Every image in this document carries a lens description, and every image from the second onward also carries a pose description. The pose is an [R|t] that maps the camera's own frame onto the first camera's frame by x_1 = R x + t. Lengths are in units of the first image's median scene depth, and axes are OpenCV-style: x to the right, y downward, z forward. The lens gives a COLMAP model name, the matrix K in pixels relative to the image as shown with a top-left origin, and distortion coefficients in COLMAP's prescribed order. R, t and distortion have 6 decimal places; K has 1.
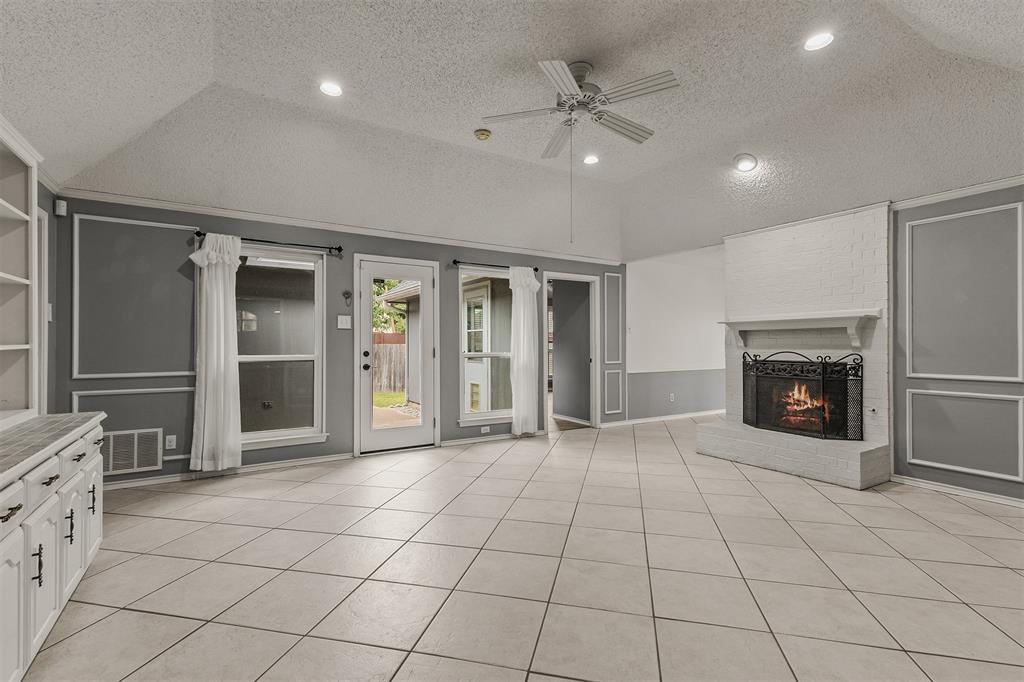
lens RADIAL K [[481.6, 0, 513.7], [0, 481.6, 340.9], [0, 0, 1]] dist [0.027138, -0.000561]
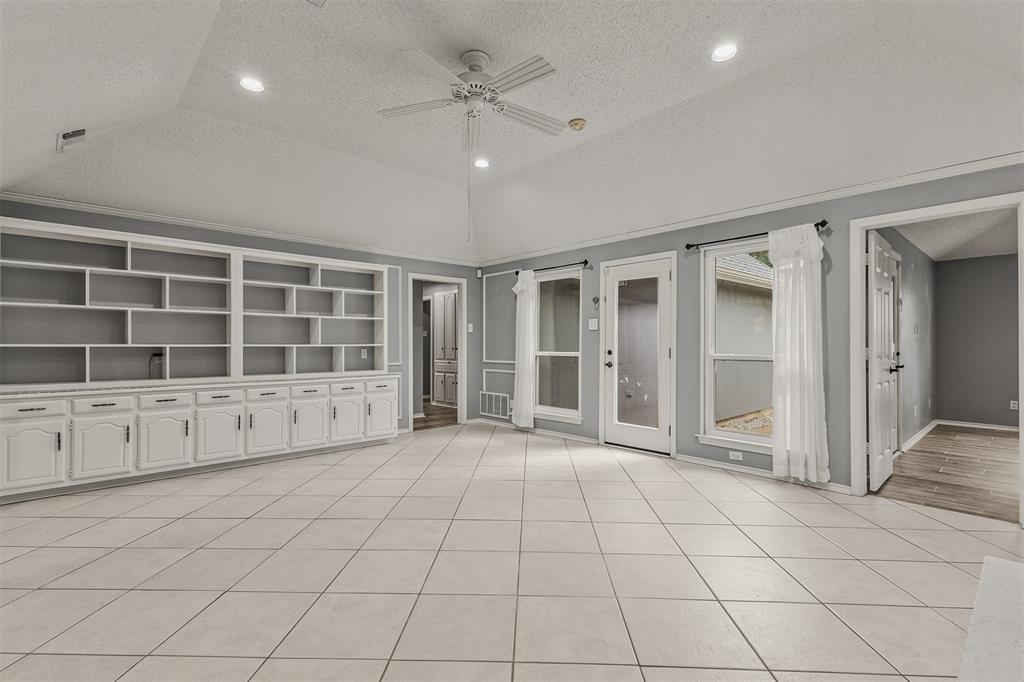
lens RADIAL K [[481.6, 0, 514.0], [0, 481.6, 340.8], [0, 0, 1]] dist [0.027138, -0.000561]
pose [[0.174041, -0.012944, -0.984653, 0.725326], [0.001249, 0.999916, -0.012924, 0.014802], [0.984738, 0.001019, 0.174042, 0.599543]]
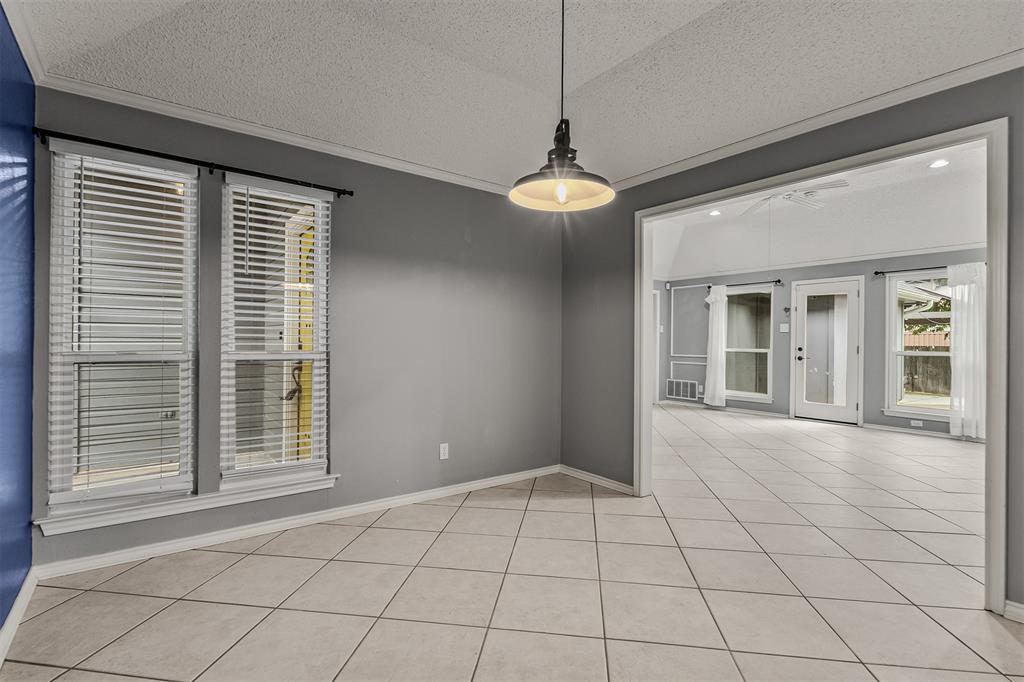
lens RADIAL K [[499.7, 0, 503.5], [0, 499.7, 339.9], [0, 0, 1]] dist [0.002879, 0.001311]
pose [[0.064462, -0.003827, -0.997913, 1.134976], [-0.006561, 0.999969, -0.004259, 0.011122], [0.997899, 0.006822, 0.064435, 0.014938]]
